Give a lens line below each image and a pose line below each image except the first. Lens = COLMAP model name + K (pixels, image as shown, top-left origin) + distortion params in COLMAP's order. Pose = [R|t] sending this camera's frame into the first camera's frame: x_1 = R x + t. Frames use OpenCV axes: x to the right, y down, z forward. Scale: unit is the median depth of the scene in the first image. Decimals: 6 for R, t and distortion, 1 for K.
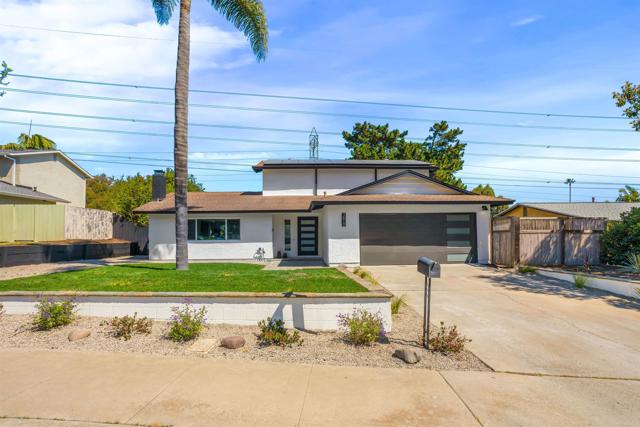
lens RADIAL K [[322.6, 0, 320.9], [0, 322.6, 218.1], [0, 0, 1]] dist [-0.018141, 0.005073]
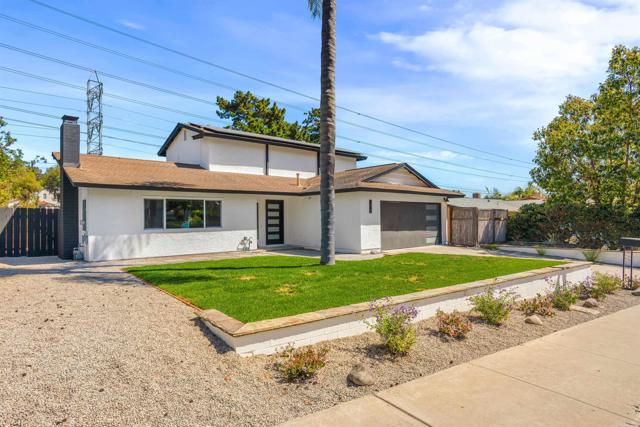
lens RADIAL K [[367.8, 0, 322.1], [0, 367.8, 212.7], [0, 0, 1]] dist [-0.008189, -0.000603]
pose [[0.780624, 0.012978, 0.624866, -0.618401], [-0.033955, 0.999188, 0.021667, 0.004256], [-0.624078, -0.038131, 0.780431, 0.156369]]
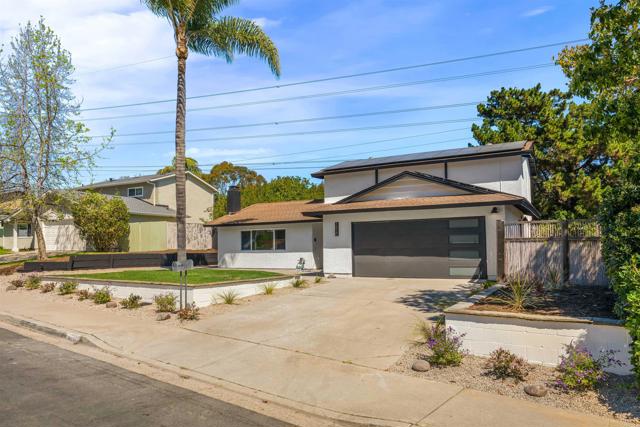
lens RADIAL K [[456.0, 0, 320.2], [0, 456.0, 216.8], [0, 0, 1]] dist [-0.031214, -0.002959]
pose [[0.842509, -0.038500, -0.537305, 0.620544], [0.033761, 0.999256, -0.018663, -0.006200], [0.537624, -0.002416, 0.843181, -0.153521]]
